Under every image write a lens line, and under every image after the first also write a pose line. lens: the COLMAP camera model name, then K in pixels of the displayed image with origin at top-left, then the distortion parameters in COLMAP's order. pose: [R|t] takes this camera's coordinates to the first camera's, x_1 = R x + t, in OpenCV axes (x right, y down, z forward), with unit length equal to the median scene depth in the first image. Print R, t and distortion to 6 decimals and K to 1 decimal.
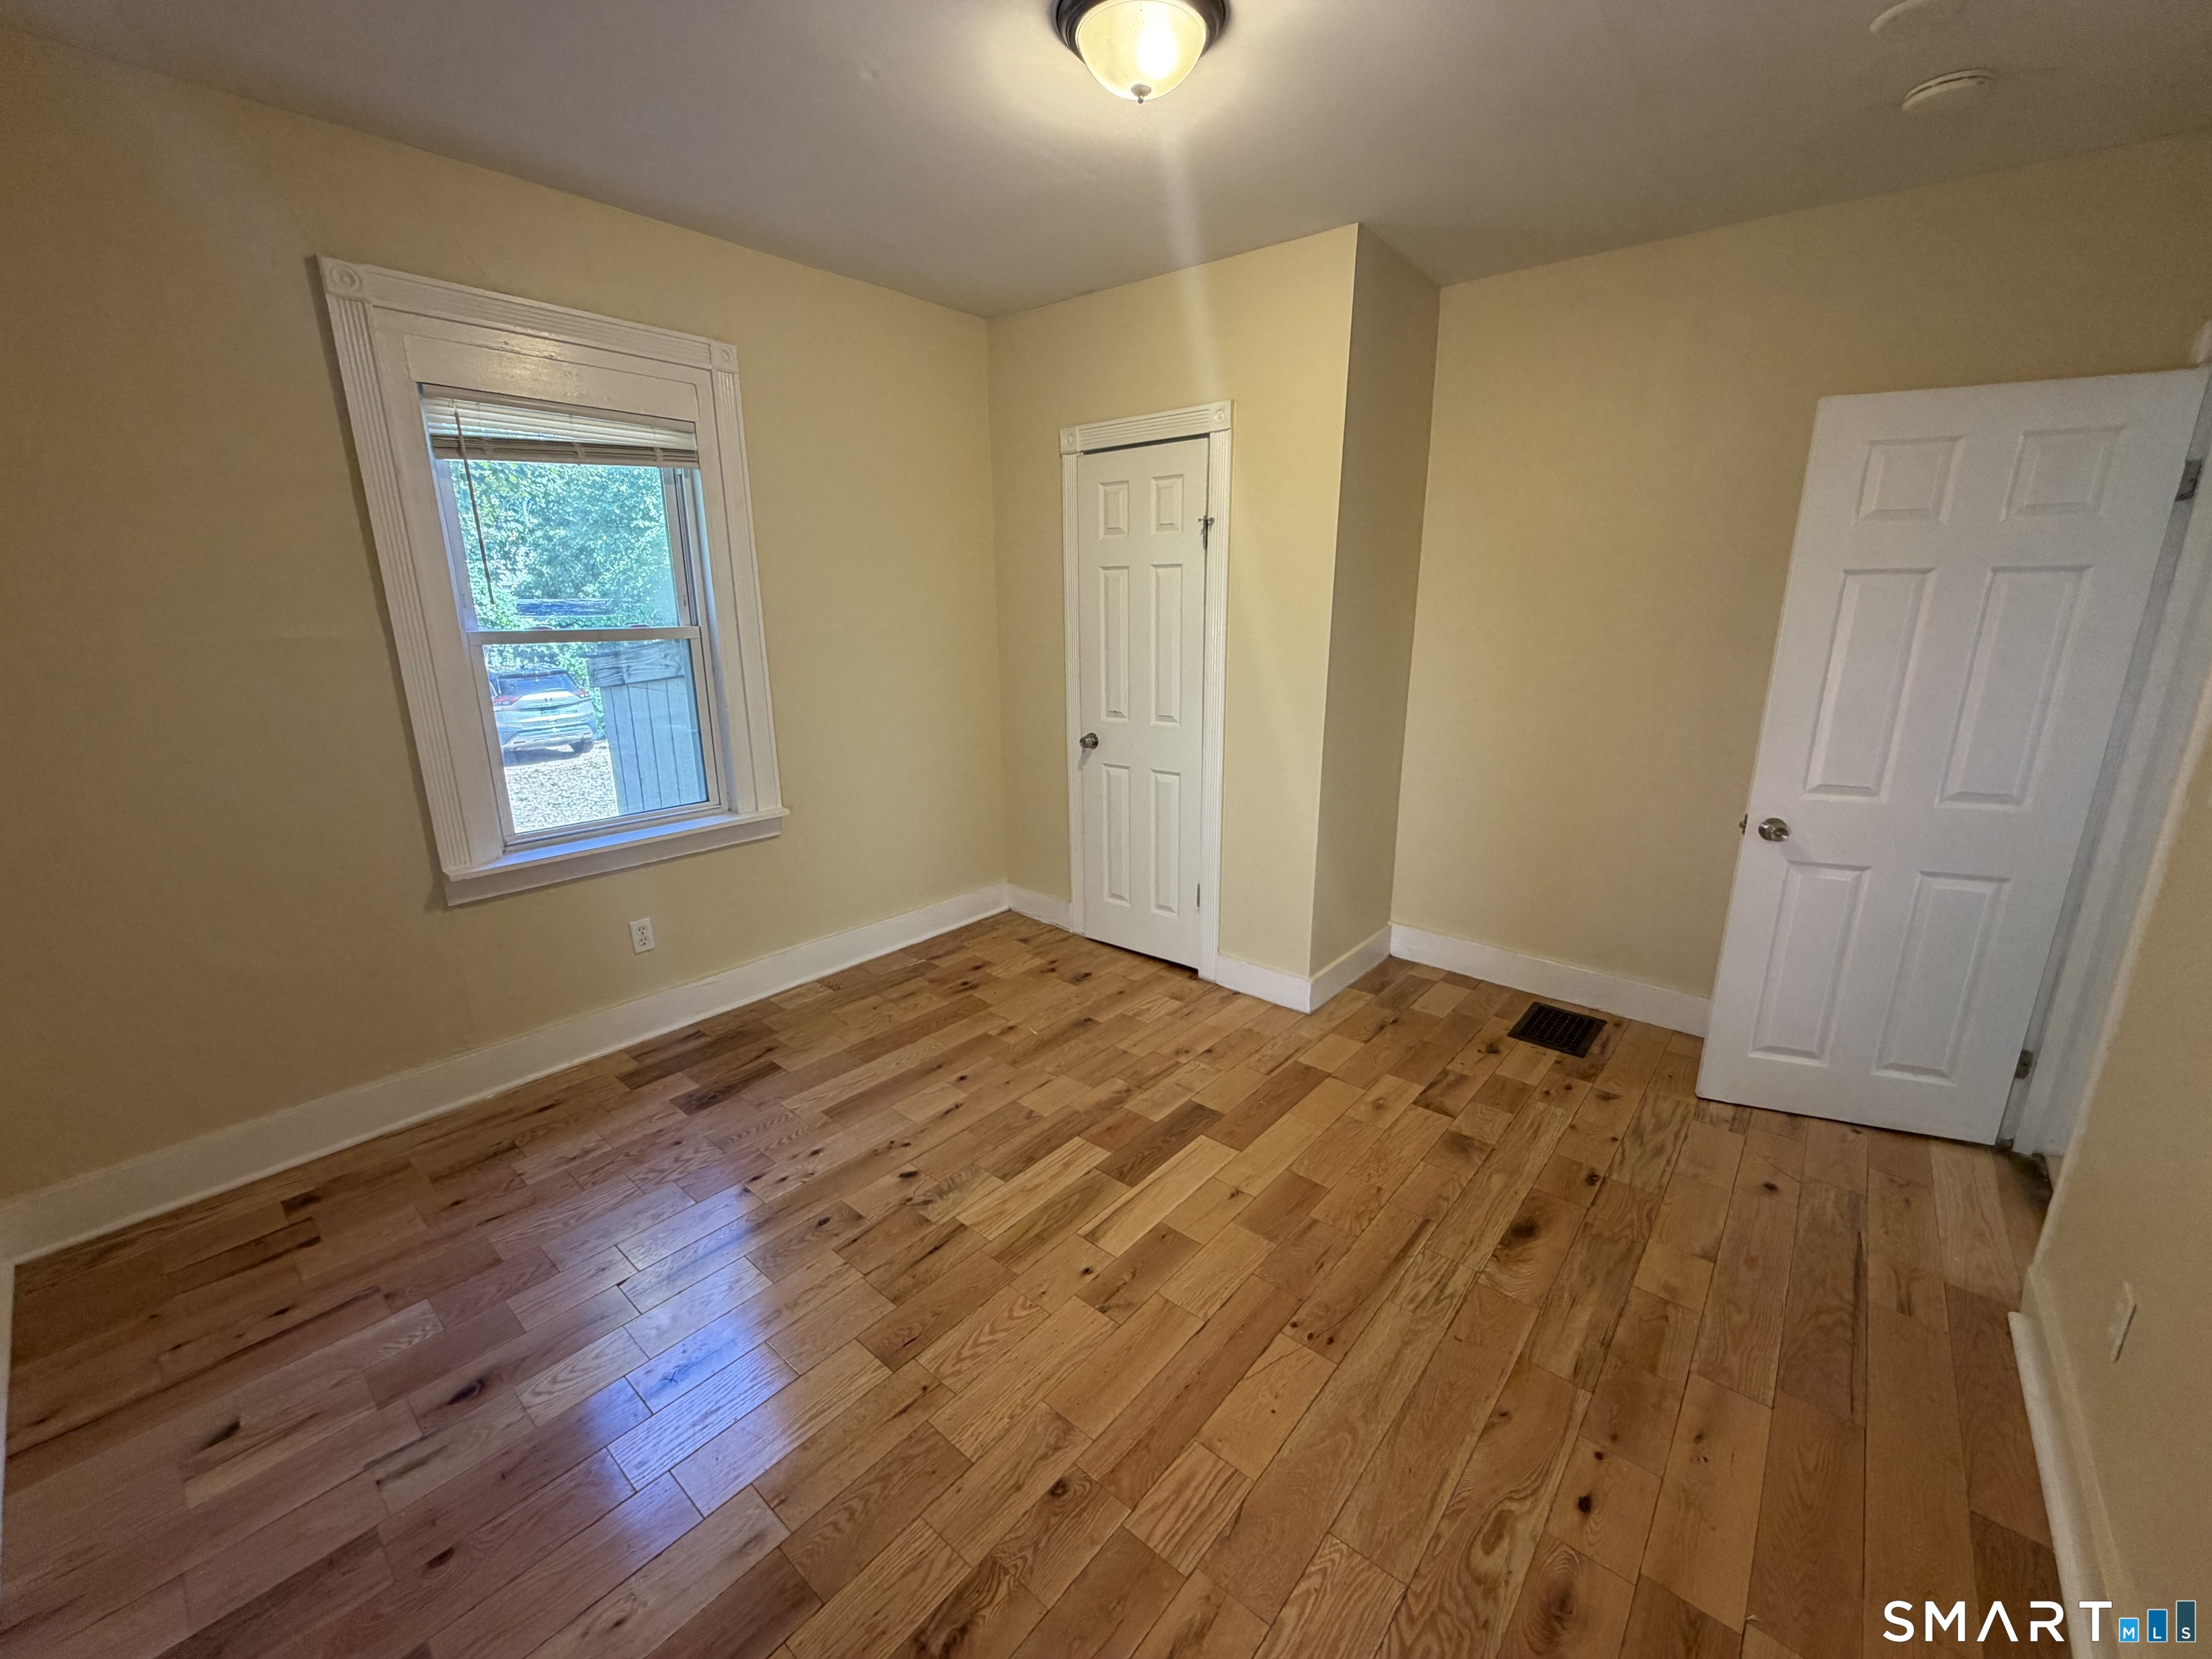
lens RADIAL K [[885.2, 0, 1104.8], [0, 885.2, 830.9], [0, 0, 1]] dist [-0.000213, -0.000330]
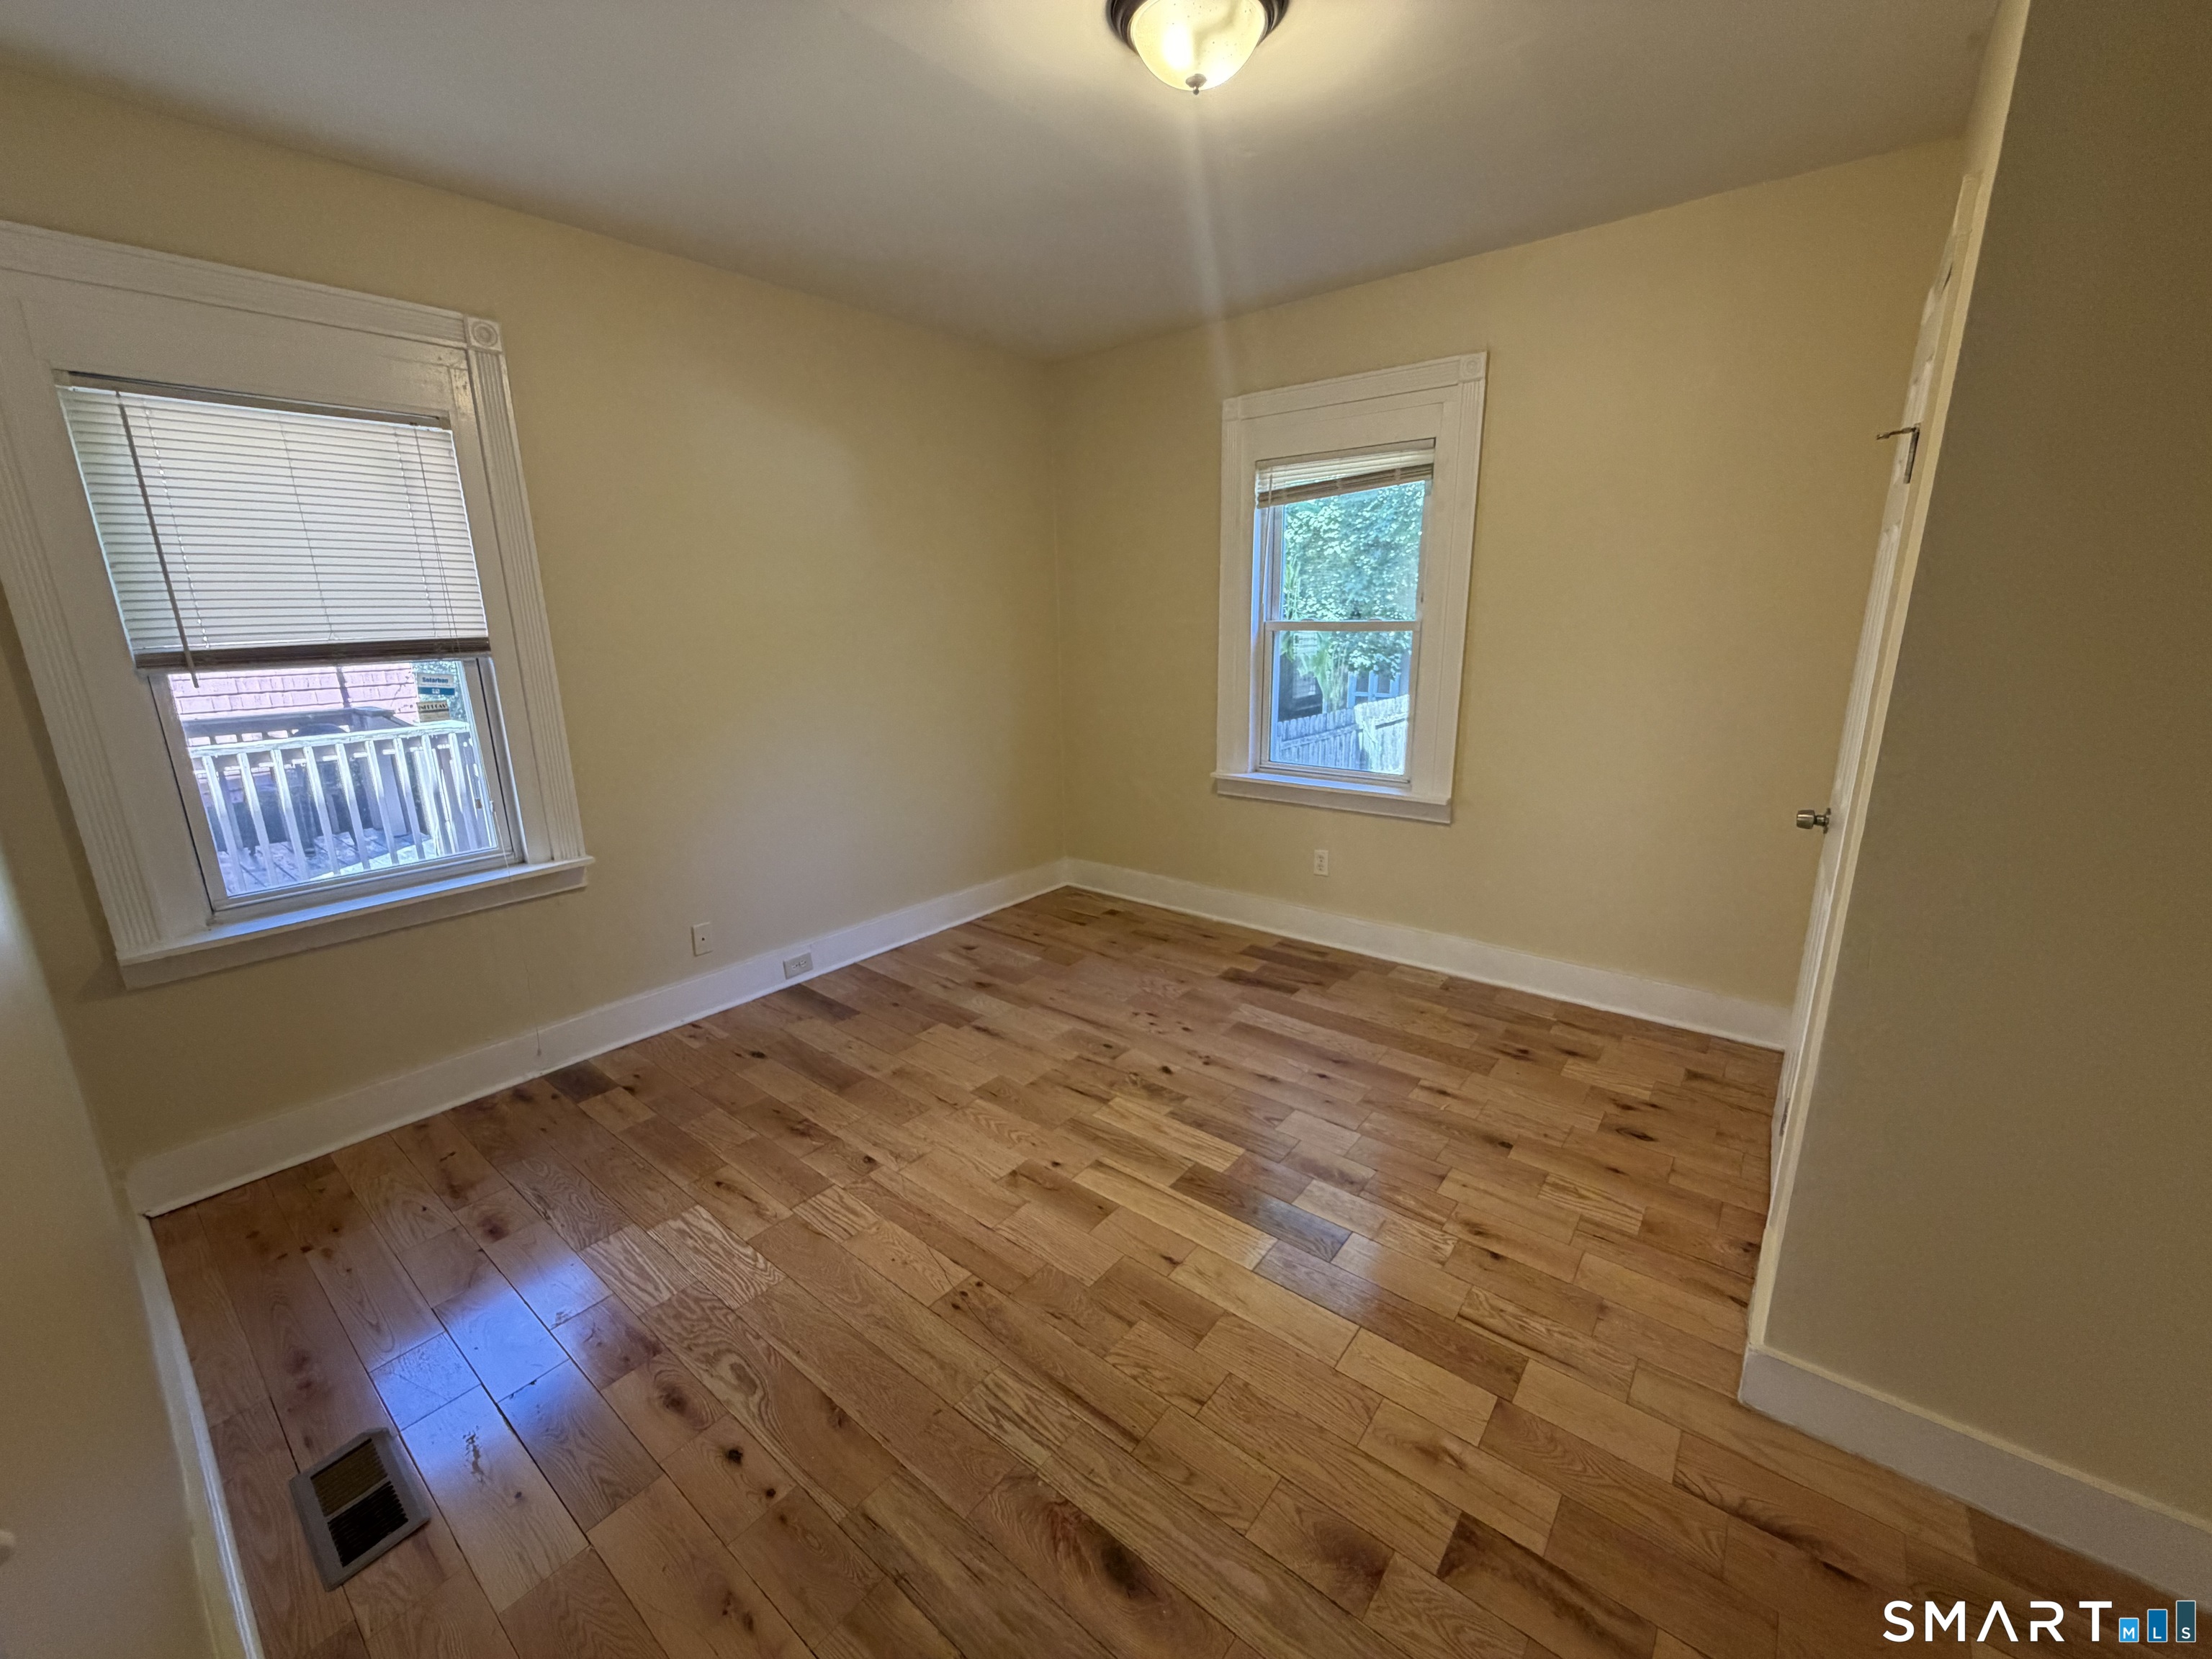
lens RADIAL K [[885.2, 0, 1104.8], [0, 885.2, 830.9], [0, 0, 1]] dist [-0.000213, -0.000330]
pose [[0.027327, 0.246067, -0.968868, 0.898777], [-0.235278, 0.943584, 0.233009, -0.192531], [0.971544, 0.221586, 0.083679, 0.755377]]
